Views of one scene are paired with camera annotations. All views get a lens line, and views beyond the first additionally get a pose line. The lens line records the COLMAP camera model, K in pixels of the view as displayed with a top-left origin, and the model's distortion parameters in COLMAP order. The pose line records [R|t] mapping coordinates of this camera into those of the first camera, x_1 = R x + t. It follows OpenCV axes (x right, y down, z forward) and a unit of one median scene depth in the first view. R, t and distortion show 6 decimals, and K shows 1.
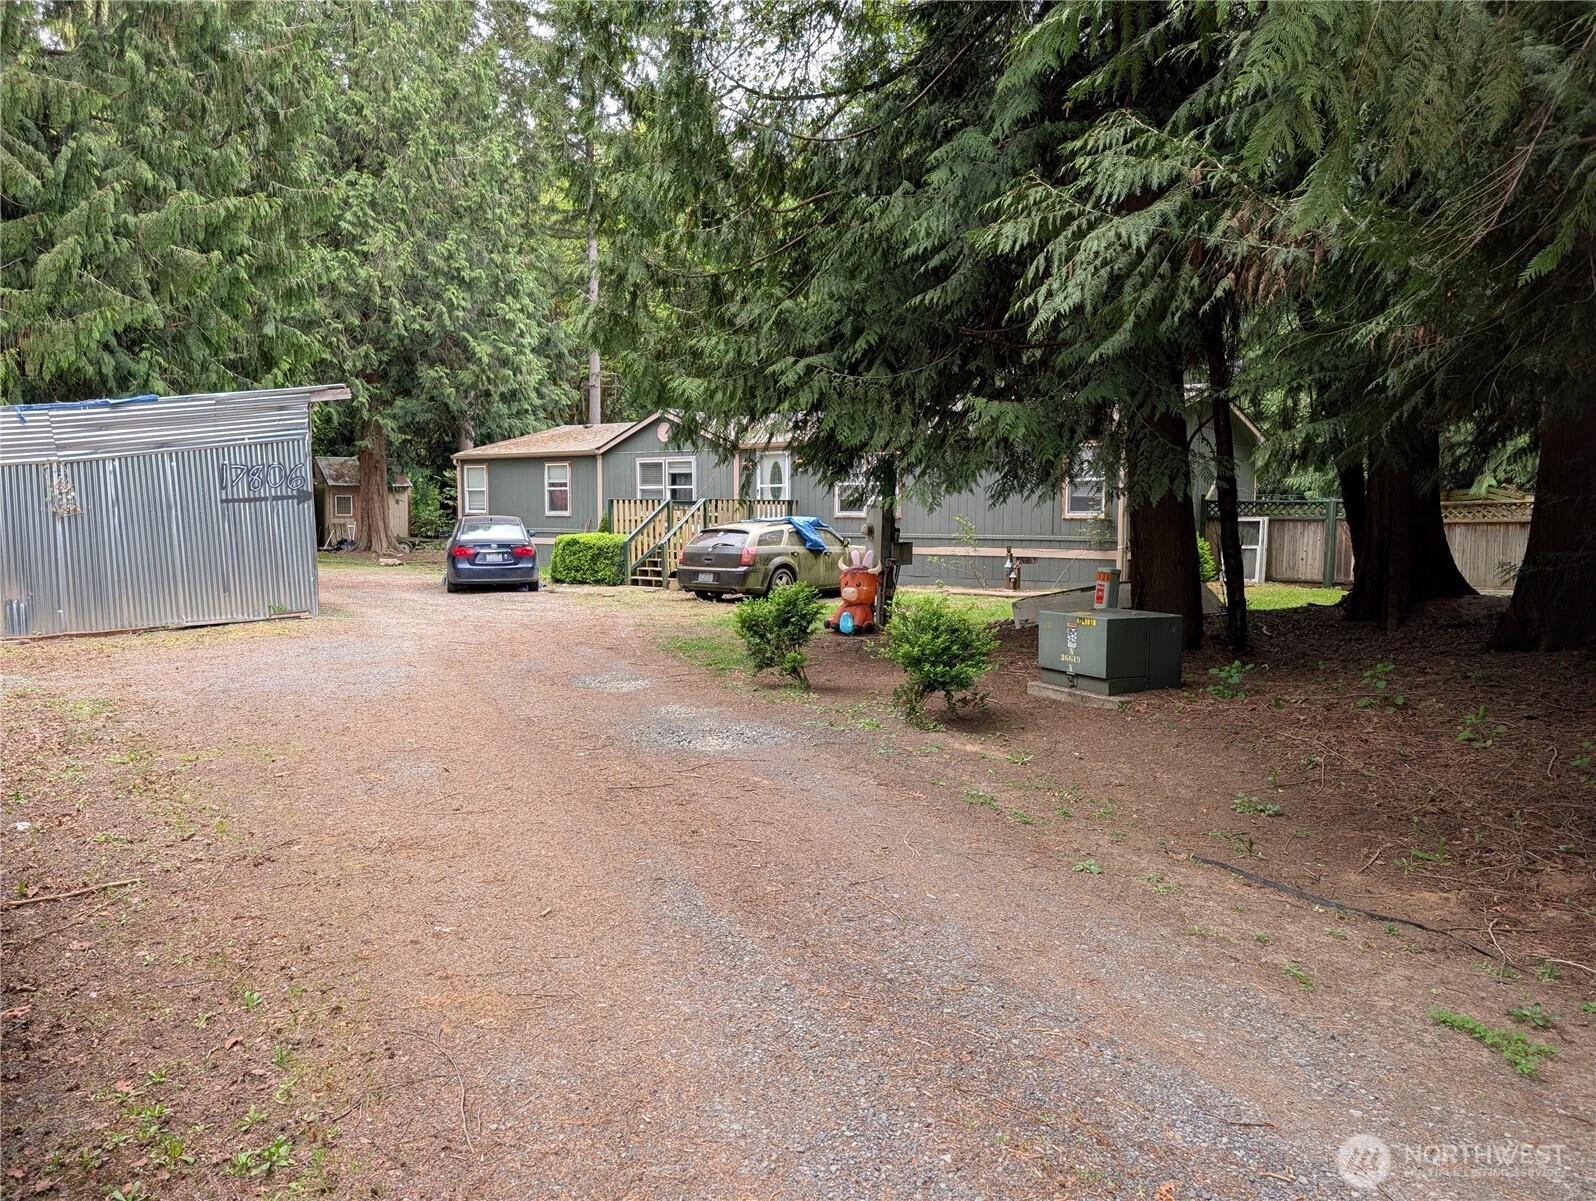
lens RADIAL K [[1183.6, 0, 798.0], [0, 1183.6, 600.5], [0, 0, 1]] dist [0.046431, -0.027249]
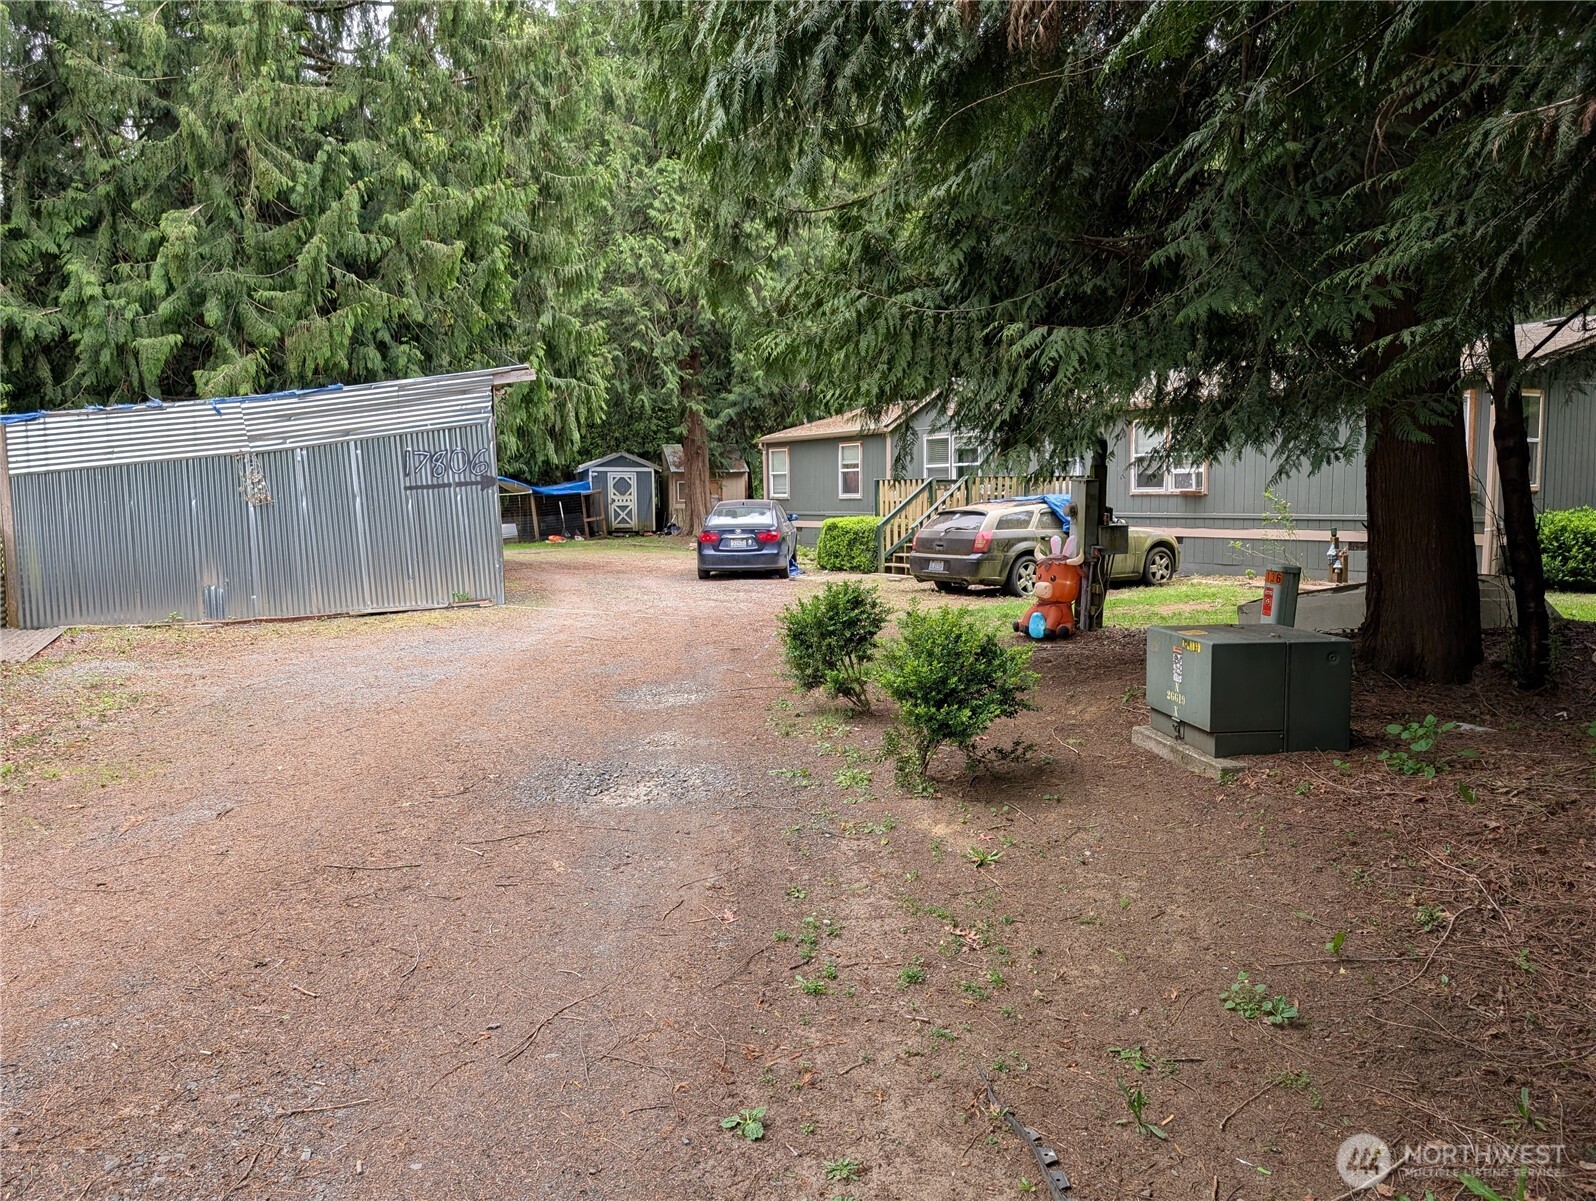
lens RADIAL K [[1183.6, 0, 798.0], [0, 1183.6, 600.5], [0, 0, 1]] dist [0.046431, -0.027249]
pose [[0.940401, 0.016412, -0.339672, 0.125492], [-0.011160, 0.999786, 0.017409, -0.008053], [0.339886, -0.012580, 0.940383, 0.136861]]
